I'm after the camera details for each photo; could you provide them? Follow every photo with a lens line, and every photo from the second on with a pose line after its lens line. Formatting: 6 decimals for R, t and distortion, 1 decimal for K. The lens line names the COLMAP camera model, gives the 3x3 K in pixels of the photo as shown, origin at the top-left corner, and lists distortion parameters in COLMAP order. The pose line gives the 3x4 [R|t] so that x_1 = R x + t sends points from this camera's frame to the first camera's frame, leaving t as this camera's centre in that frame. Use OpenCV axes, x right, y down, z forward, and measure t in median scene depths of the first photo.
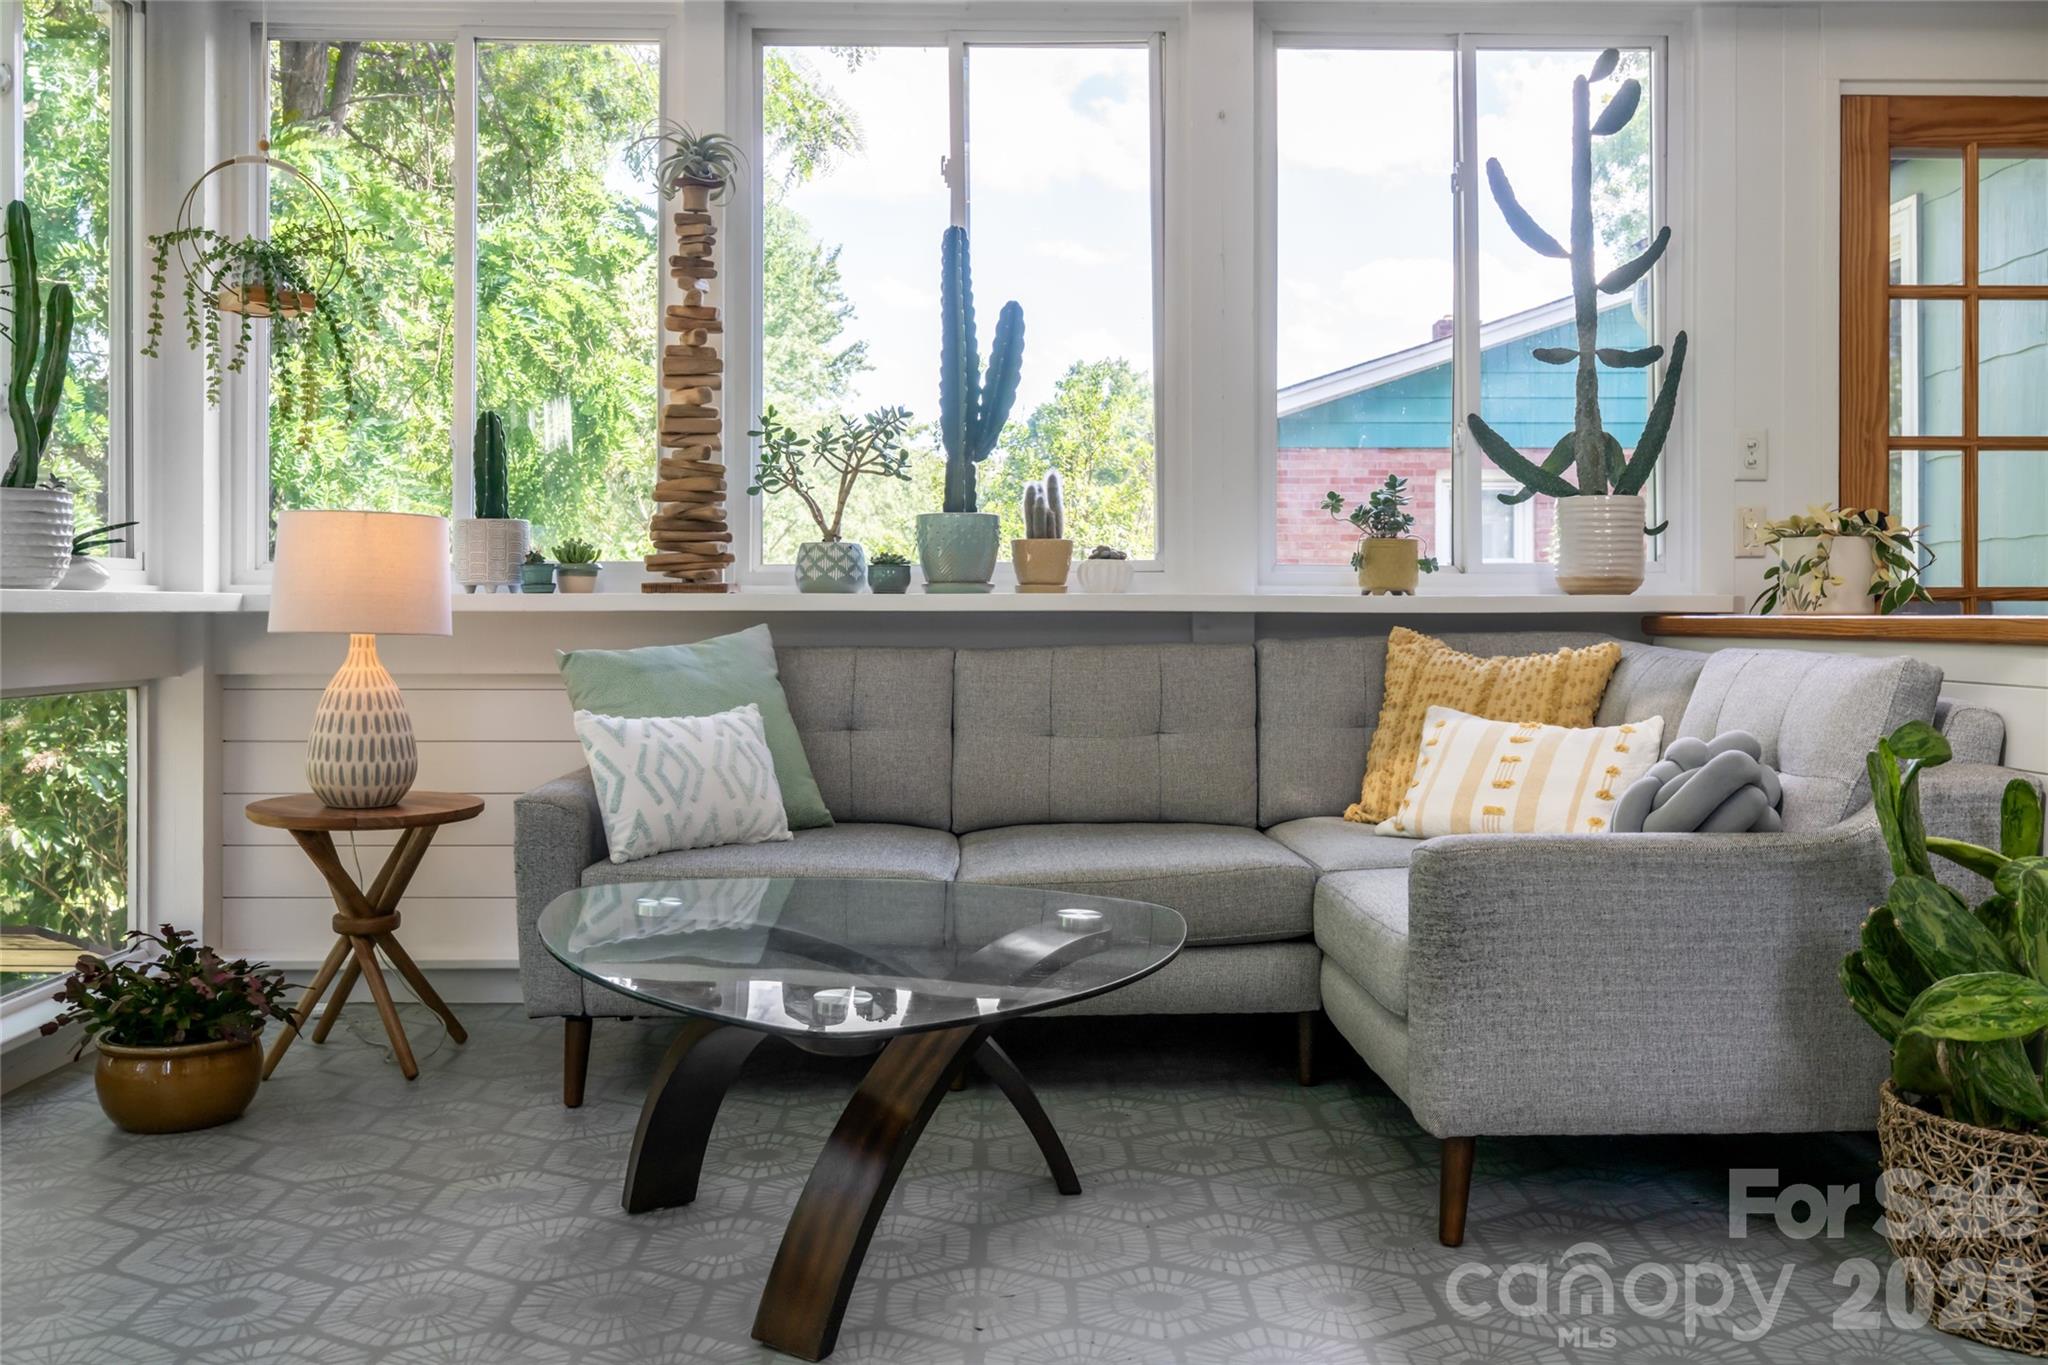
lens RADIAL K [[1803.4, 0, 1022.2], [0, 1803.4, 664.6], [0, 0, 1]] dist [-0.012949, 0.009308]
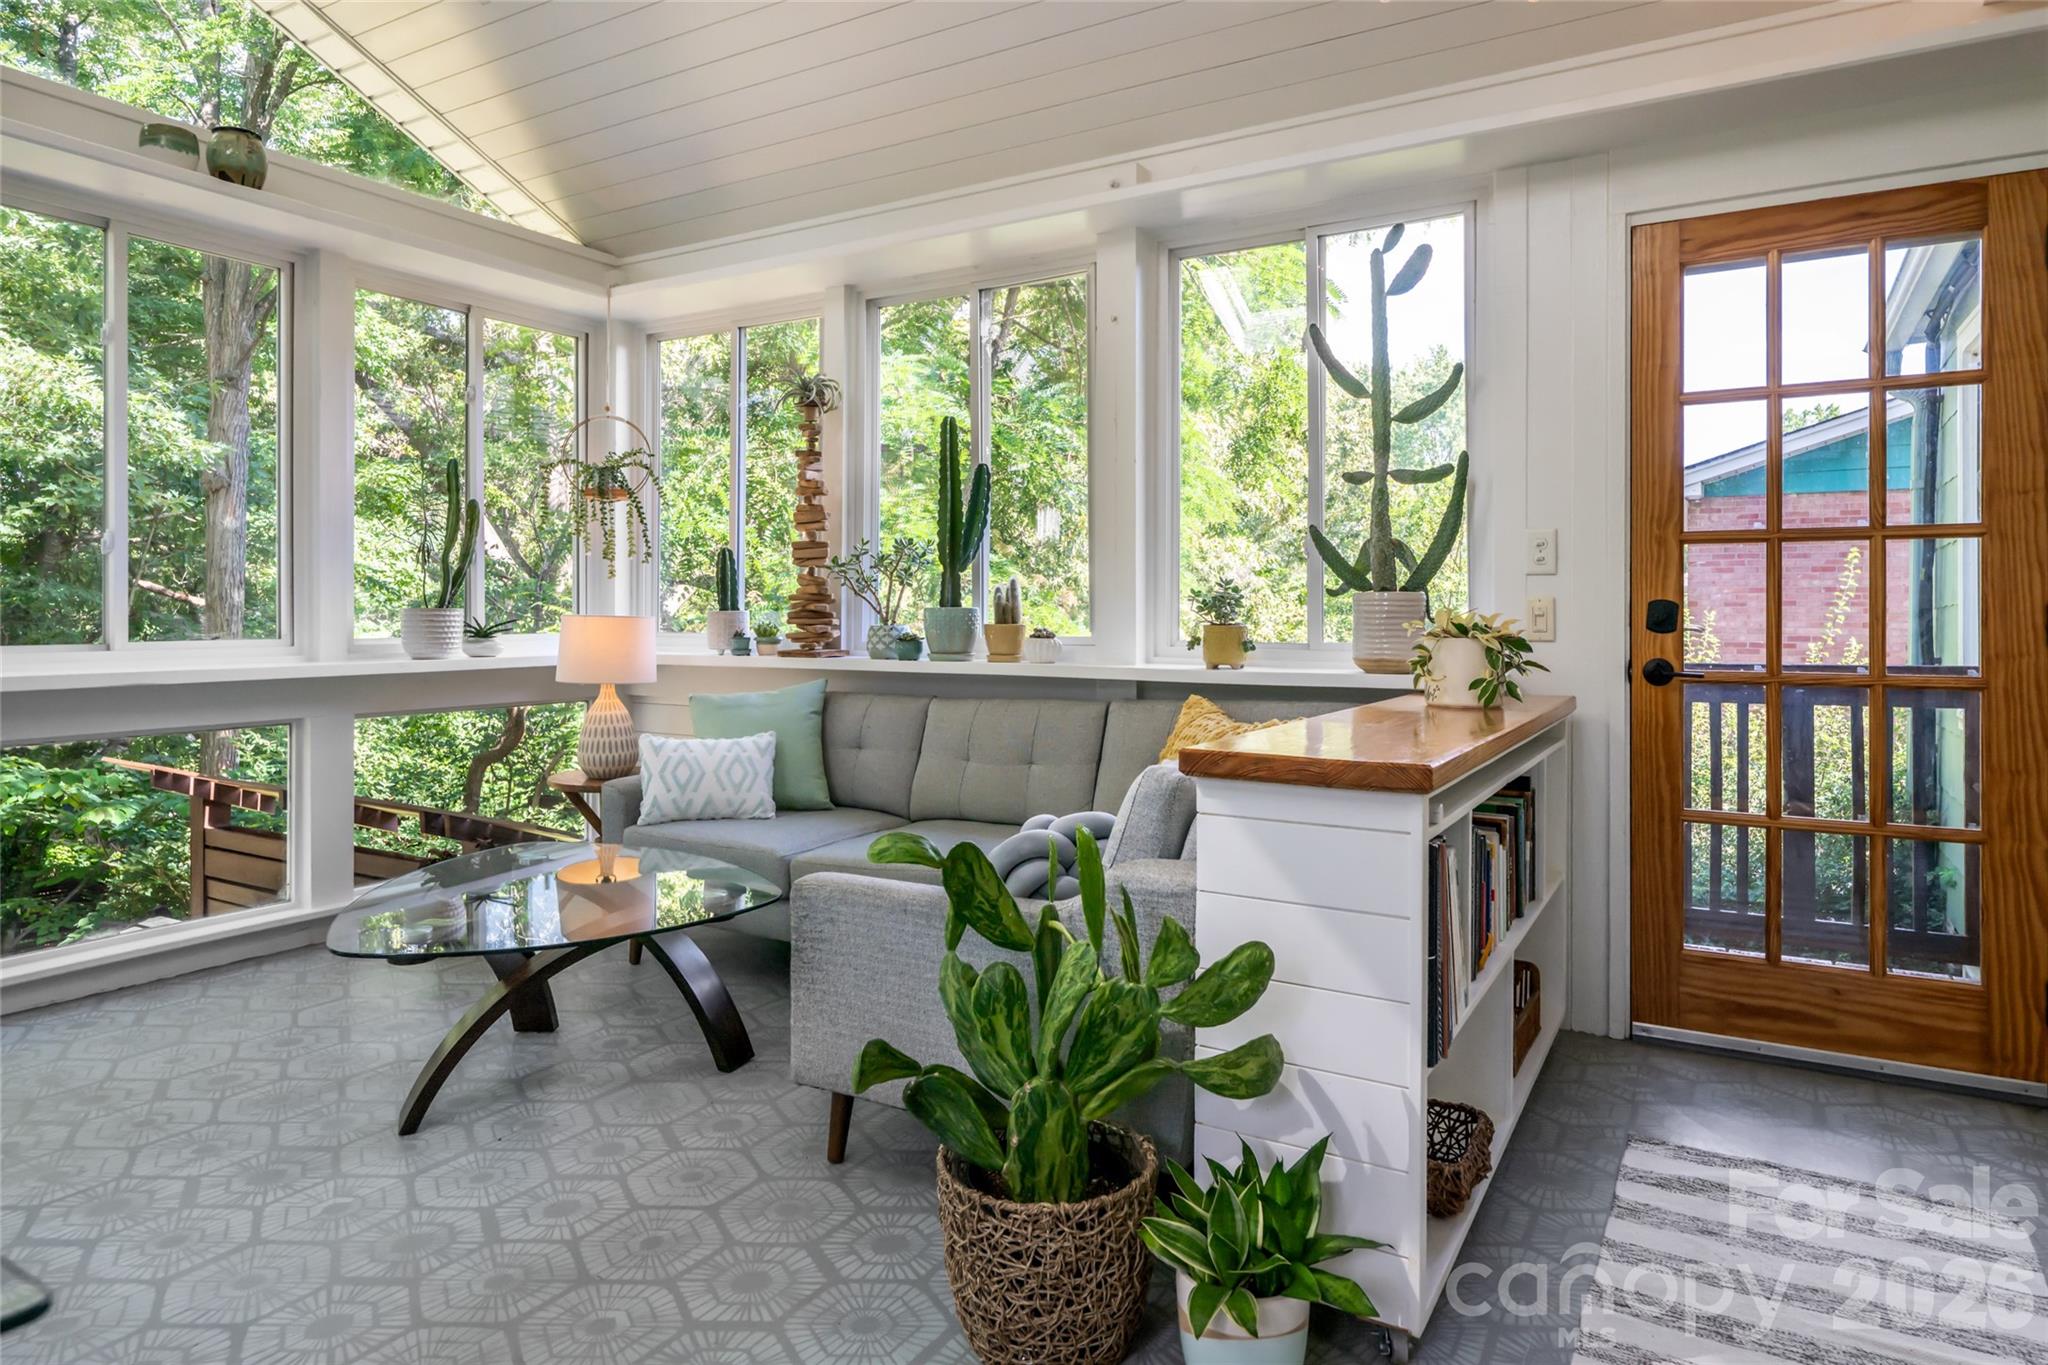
lens RADIAL K [[1214.6, 0, 1028.6], [0, 1214.6, 645.3], [0, 0, 1]] dist [-0.000020, 0.000161]
pose [[0.847443, 0.015763, -0.530652, 0.557112], [-0.015874, 0.999865, 0.004350, -0.057264], [0.530649, 0.004738, 0.847579, 0.173950]]
